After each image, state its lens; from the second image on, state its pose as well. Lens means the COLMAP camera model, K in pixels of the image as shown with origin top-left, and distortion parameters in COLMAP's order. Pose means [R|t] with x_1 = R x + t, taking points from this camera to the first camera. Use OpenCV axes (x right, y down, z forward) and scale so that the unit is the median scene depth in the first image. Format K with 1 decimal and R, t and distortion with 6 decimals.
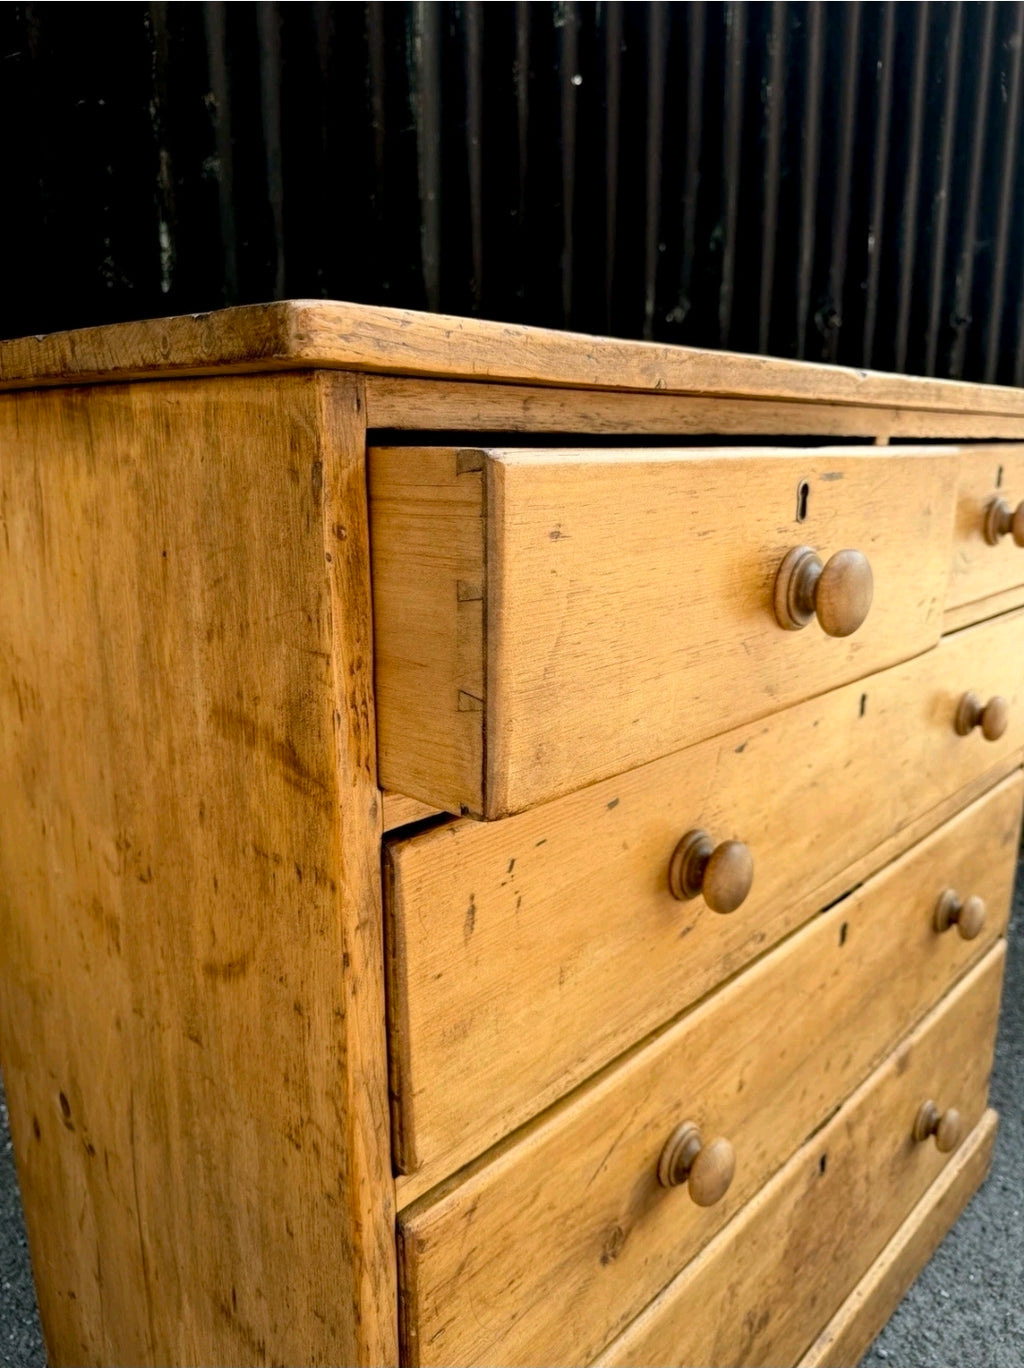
lens RADIAL K [[992.5, 0, 504.3], [0, 992.5, 667.4], [0, 0, 1]] dist [0.002538, -0.050375]
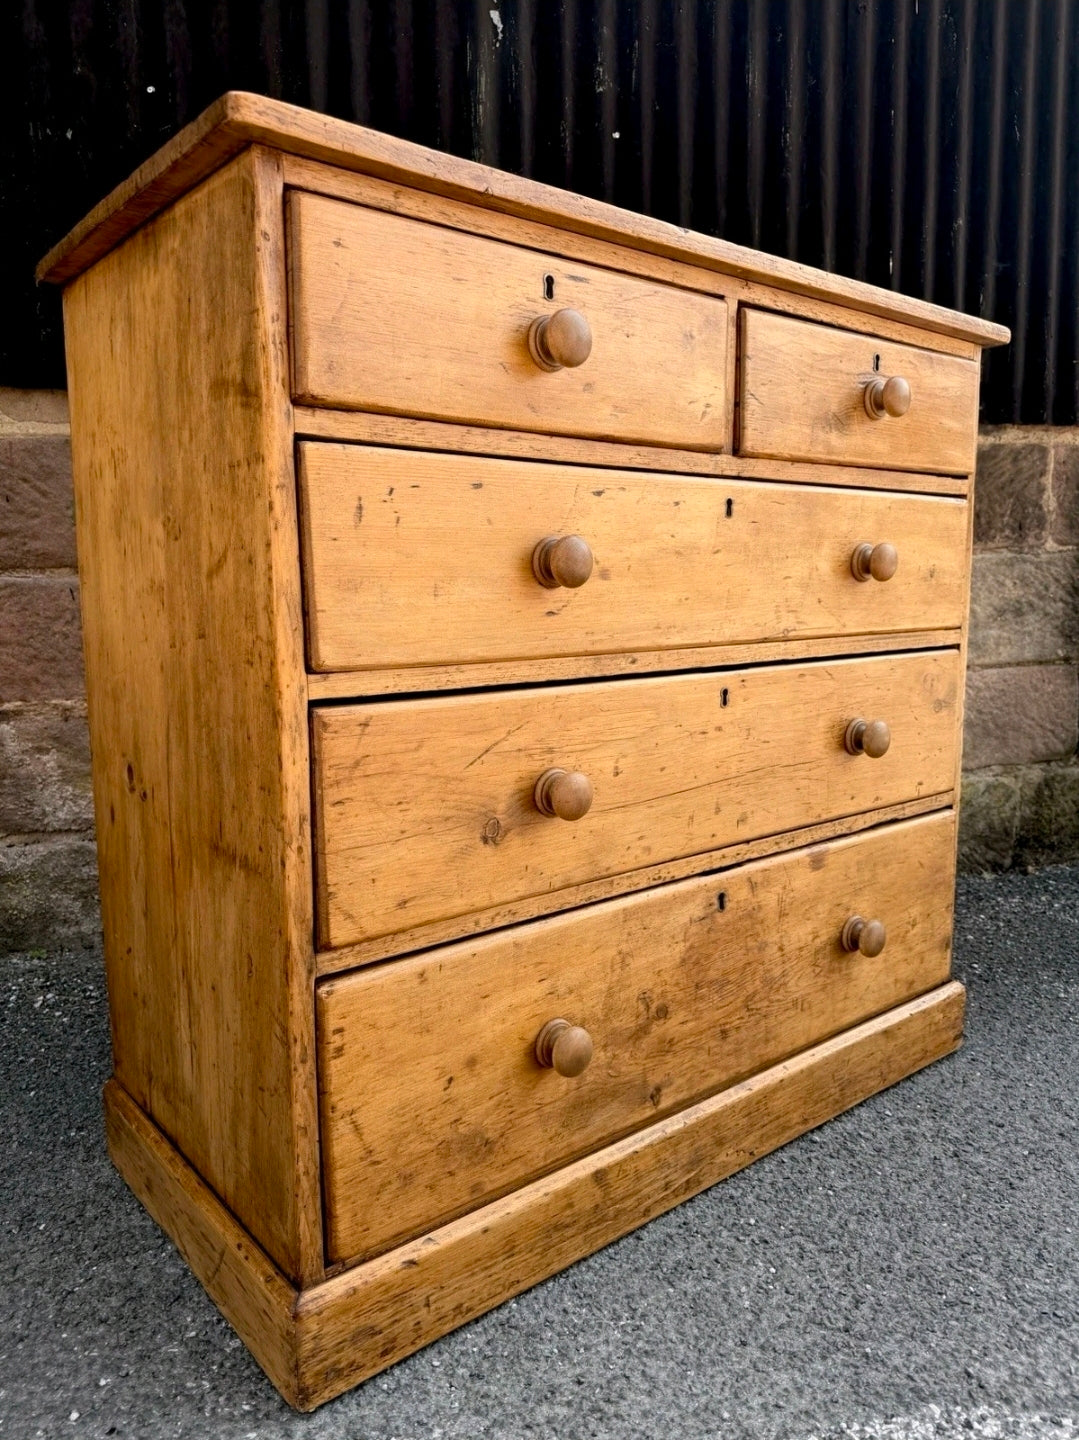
lens RADIAL K [[1025.8, 0, 539.8], [0, 1025.8, 722.0], [0, 0, 1]] dist [0.012338, -0.018003]
pose [[0.992878, 0.009630, -0.118749, 0.434626], [-0.020021, 0.996040, -0.086624, 0.694526], [0.117444, 0.088384, 0.989139, -0.546387]]
